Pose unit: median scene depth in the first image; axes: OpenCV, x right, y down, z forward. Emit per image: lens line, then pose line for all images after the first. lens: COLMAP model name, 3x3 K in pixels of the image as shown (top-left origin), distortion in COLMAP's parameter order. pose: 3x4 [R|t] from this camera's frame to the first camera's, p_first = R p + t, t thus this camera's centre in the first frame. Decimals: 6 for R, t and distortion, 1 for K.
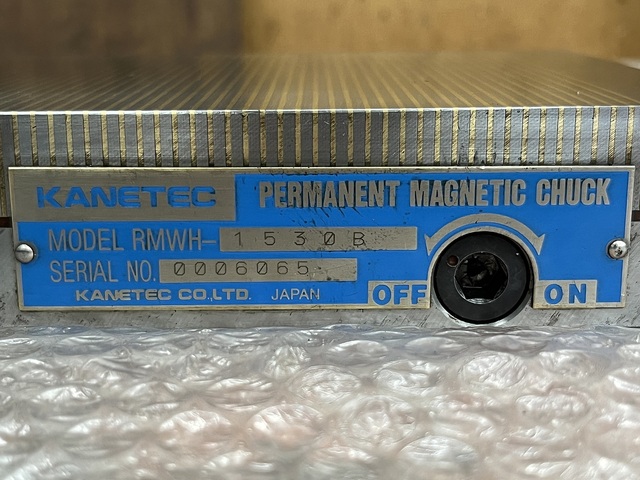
lens RADIAL K [[1021.3, 0, 320.0], [0, 1021.3, 240.0], [0, 0, 1]] dist [0.101439, -0.071048]
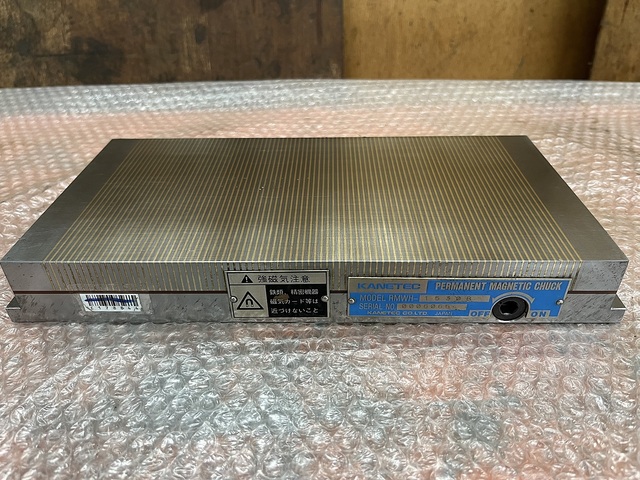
lens RADIAL K [[498.5, 0, 320.0], [0, 498.5, 240.0], [0, 0, 1]] dist [0.042657, -0.072815]
pose [[0.999698, 0.008482, -0.023046, -0.345481], [0.000130, 0.936616, 0.350357, -0.642127], [0.024557, -0.350255, 0.936332, -0.257441]]
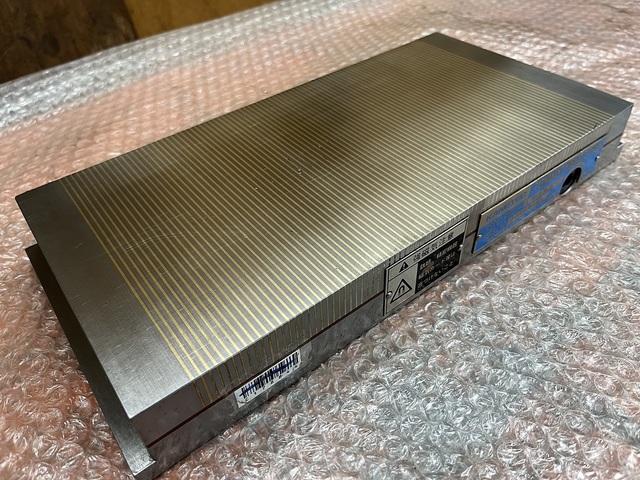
lens RADIAL K [[498.5, 0, 320.0], [0, 498.5, 240.0], [0, 0, 1]] dist [0.042657, -0.072815]
pose [[0.795138, -0.436122, 0.421370, -1.222535], [0.187918, 0.837835, 0.512561, -0.766378], [-0.576578, -0.328374, 0.748150, 0.228563]]
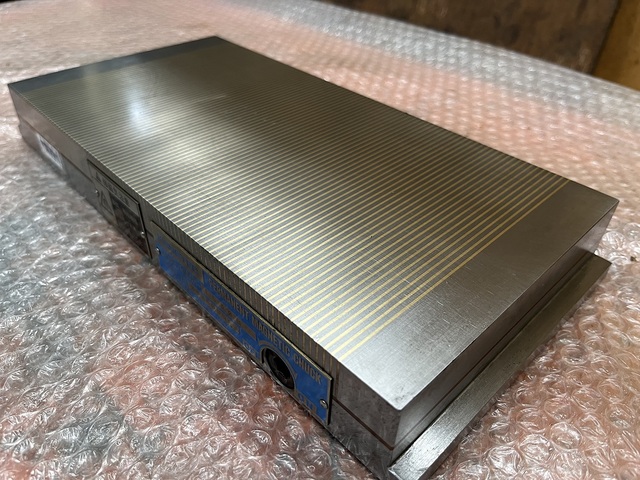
lens RADIAL K [[498.5, 0, 320.0], [0, 498.5, 240.0], [0, 0, 1]] dist [0.042657, -0.072815]
pose [[0.689419, 0.471512, -0.549889, 0.664124], [-0.206122, 0.855450, 0.475098, -0.671747], [0.694417, -0.214198, 0.686953, 0.447341]]
